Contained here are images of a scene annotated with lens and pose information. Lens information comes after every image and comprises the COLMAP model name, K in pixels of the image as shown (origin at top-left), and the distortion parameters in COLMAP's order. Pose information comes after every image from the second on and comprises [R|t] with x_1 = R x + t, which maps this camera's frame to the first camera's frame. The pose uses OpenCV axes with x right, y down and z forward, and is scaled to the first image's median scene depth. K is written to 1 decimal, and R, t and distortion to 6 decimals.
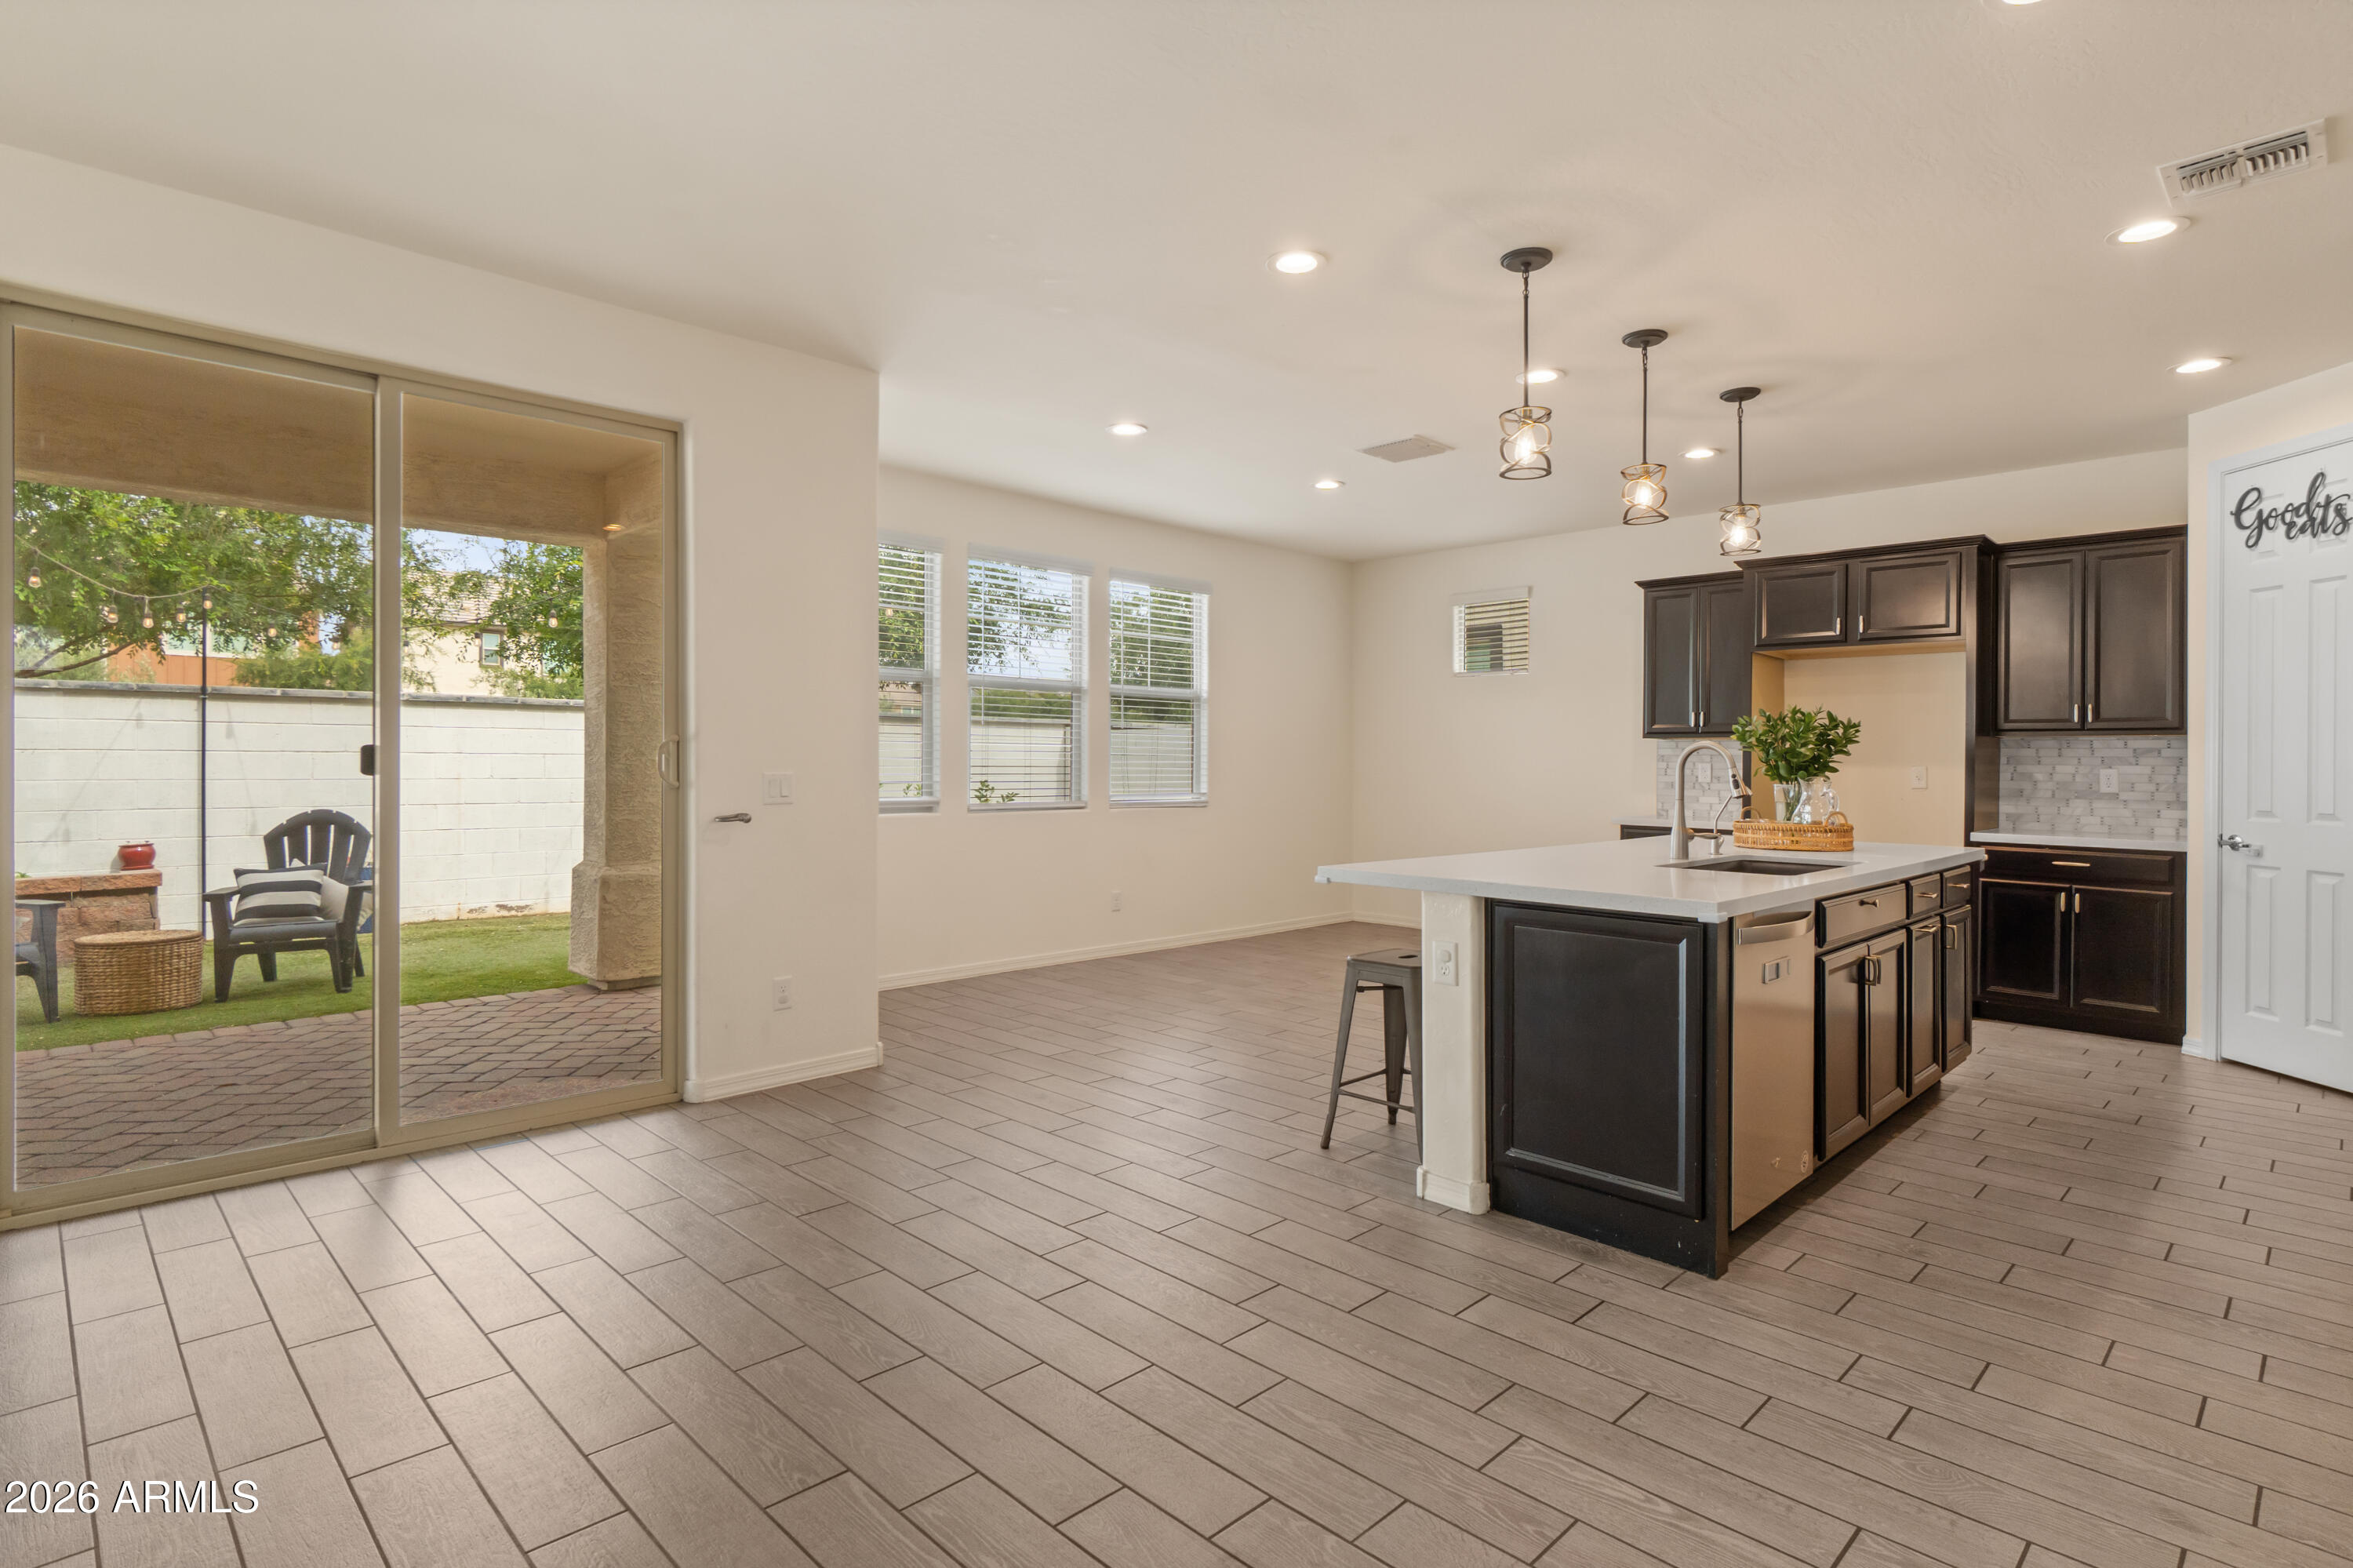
lens RADIAL K [[1193.2, 0, 1171.0], [0, 1193.2, 766.6], [0, 0, 1]] dist [-0.001133, 0.000497]
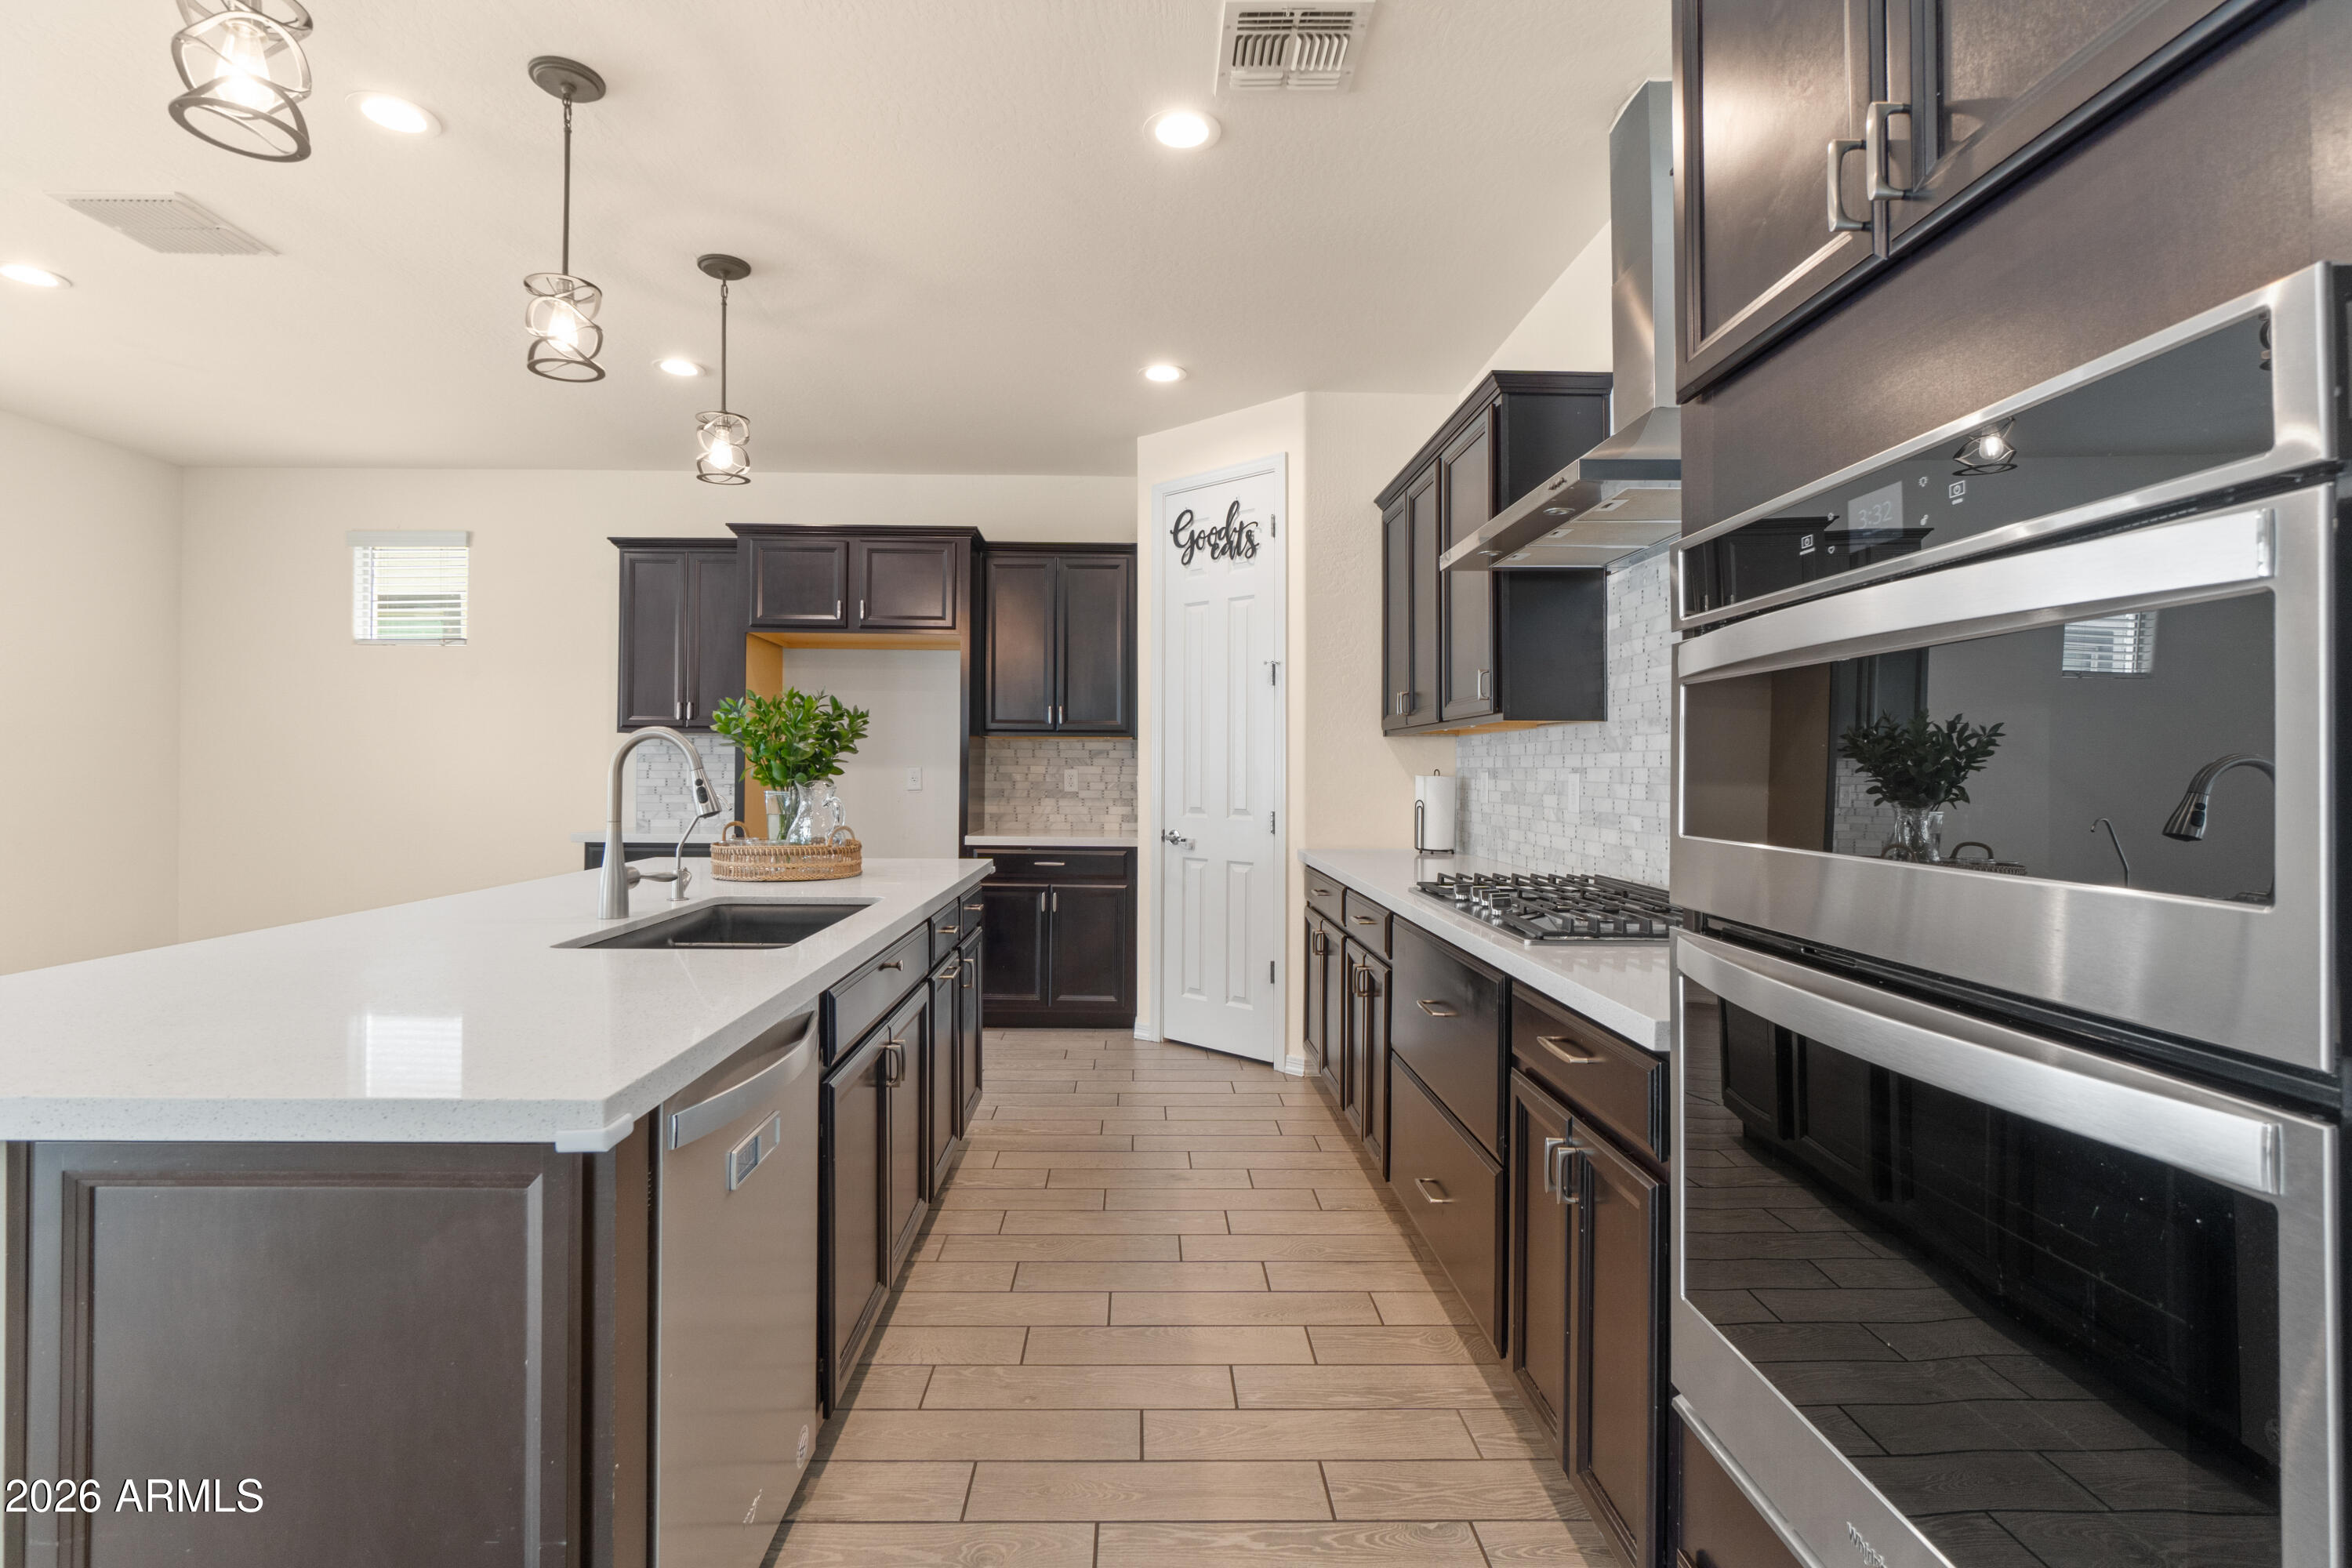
lens RADIAL K [[1101.3, 0, 1156.9], [0, 1101.3, 747.8], [0, 0, 1]] dist [-0.000314, 0.000260]
pose [[0.697384, 0.010624, 0.716619, 0.168749], [0.002566, 0.999847, -0.017320, 0.000321], [-0.716693, 0.013917, 0.697250, 0.318010]]
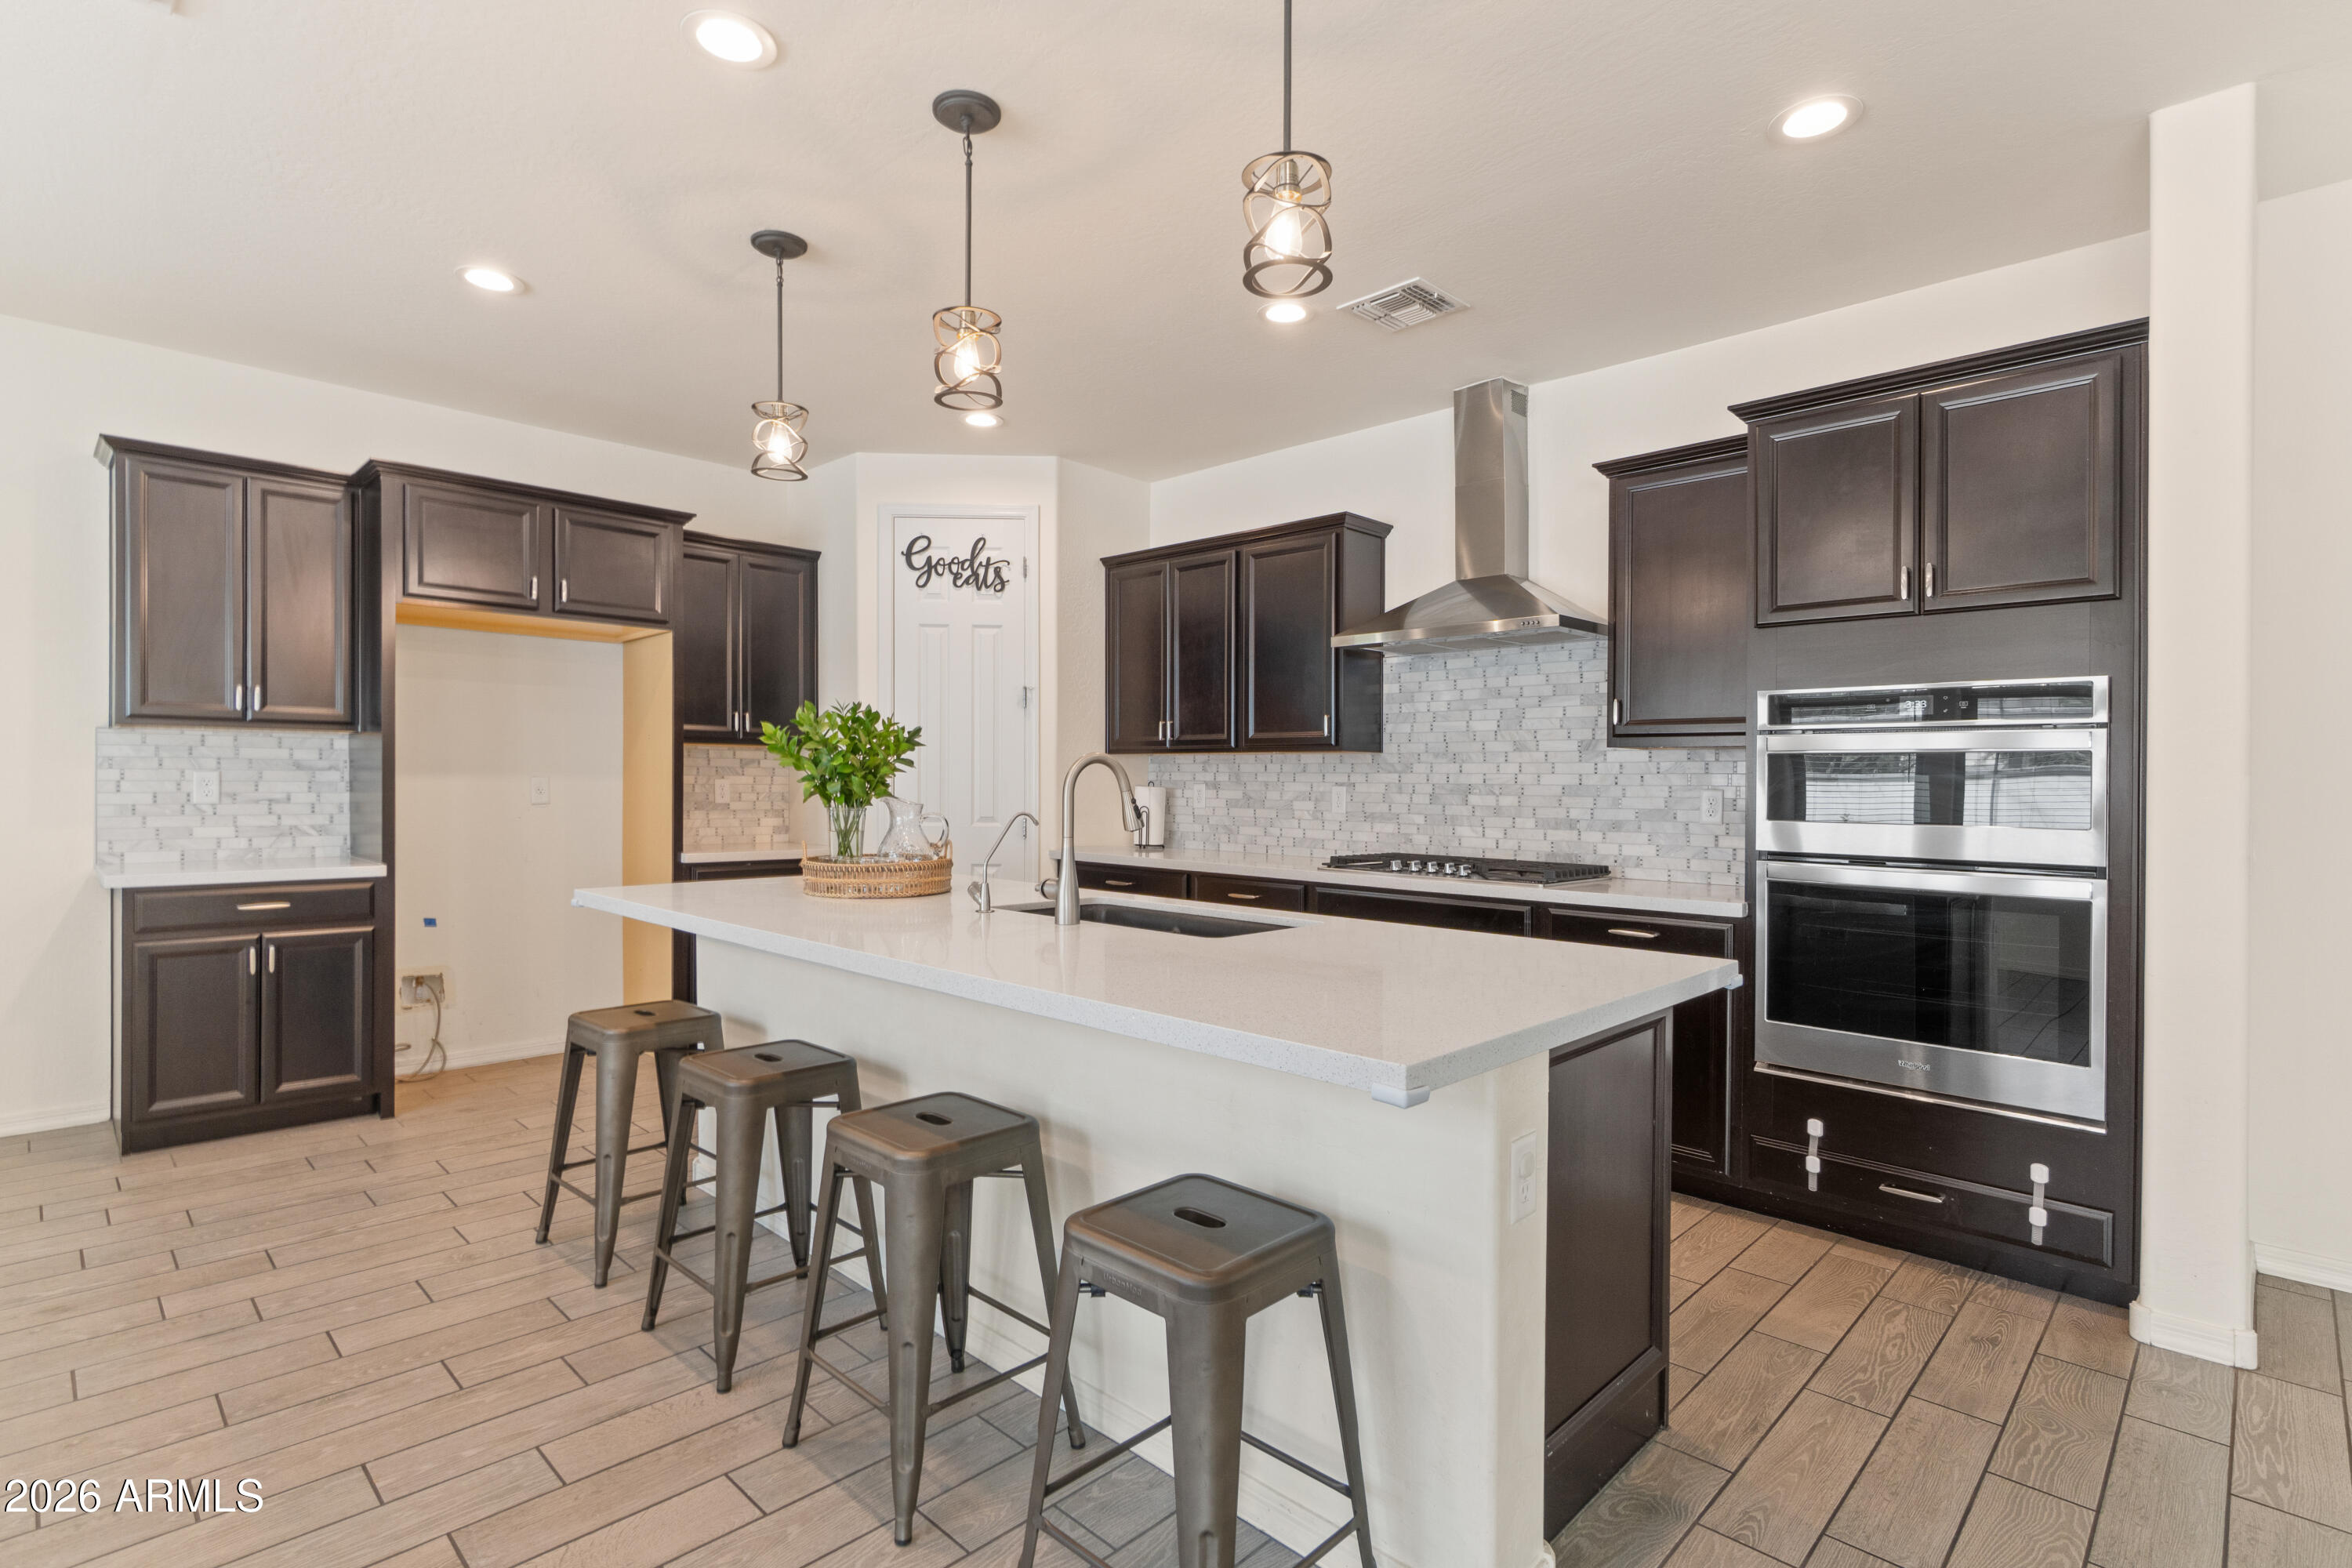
lens RADIAL K [[1101.3, 0, 1208.5], [0, 1101.3, 776.7], [0, 0, 1]] dist [-0.000314, 0.000260]
pose [[-0.011994, -0.005168, 0.999915, -0.157262], [-0.005481, 0.999972, 0.005103, -0.008122], [-0.999913, -0.005419, -0.012022, 0.725795]]
